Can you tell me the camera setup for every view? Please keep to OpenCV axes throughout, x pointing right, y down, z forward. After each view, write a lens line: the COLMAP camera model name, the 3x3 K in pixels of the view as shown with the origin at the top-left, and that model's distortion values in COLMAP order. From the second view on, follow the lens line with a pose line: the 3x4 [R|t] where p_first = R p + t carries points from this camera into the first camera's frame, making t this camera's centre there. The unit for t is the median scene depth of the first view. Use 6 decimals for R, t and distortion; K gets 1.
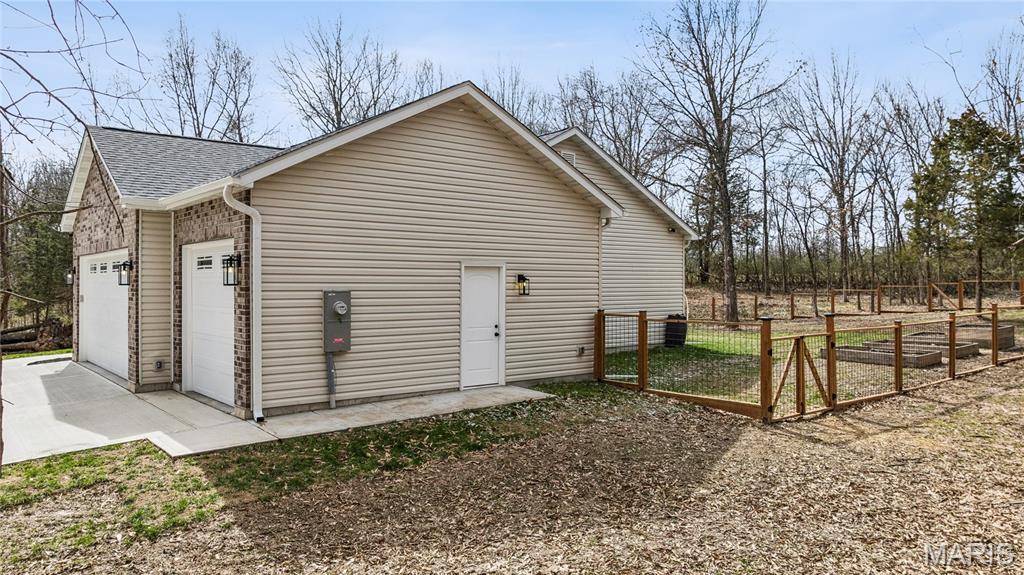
lens RADIAL K [[729.9, 0, 512.0], [0, 729.9, 287.5], [0, 0, 1]] dist [-0.027950, 0.002036]
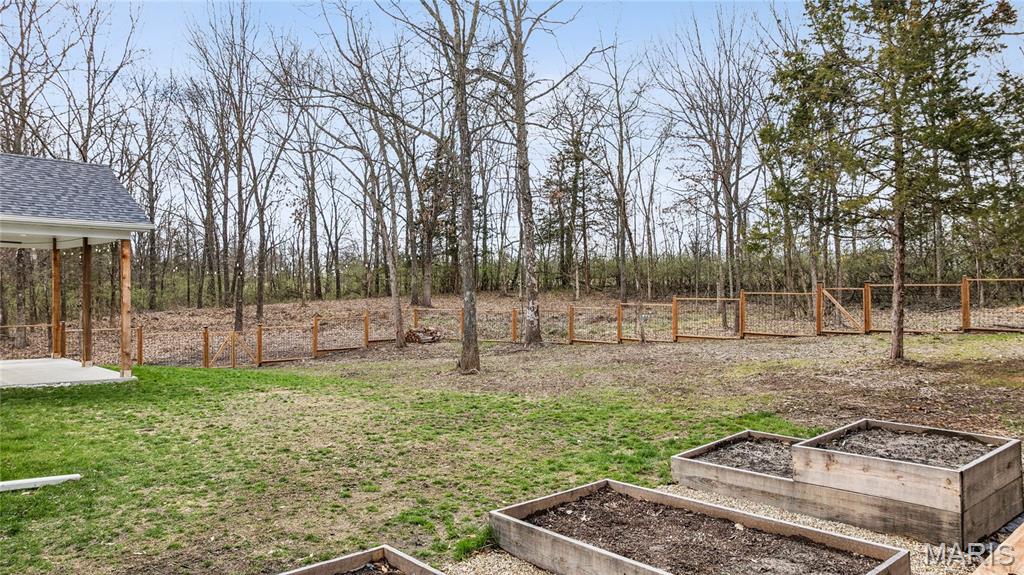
lens RADIAL K [[729.9, 0, 512.0], [0, 729.9, 287.5], [0, 0, 1]] dist [-0.027950, 0.002036]
pose [[0.995742, 0.002397, 0.092156, 0.218224], [-0.002269, 0.999996, -0.001490, -0.003573], [-0.092160, 0.001275, 0.995743, 0.343432]]
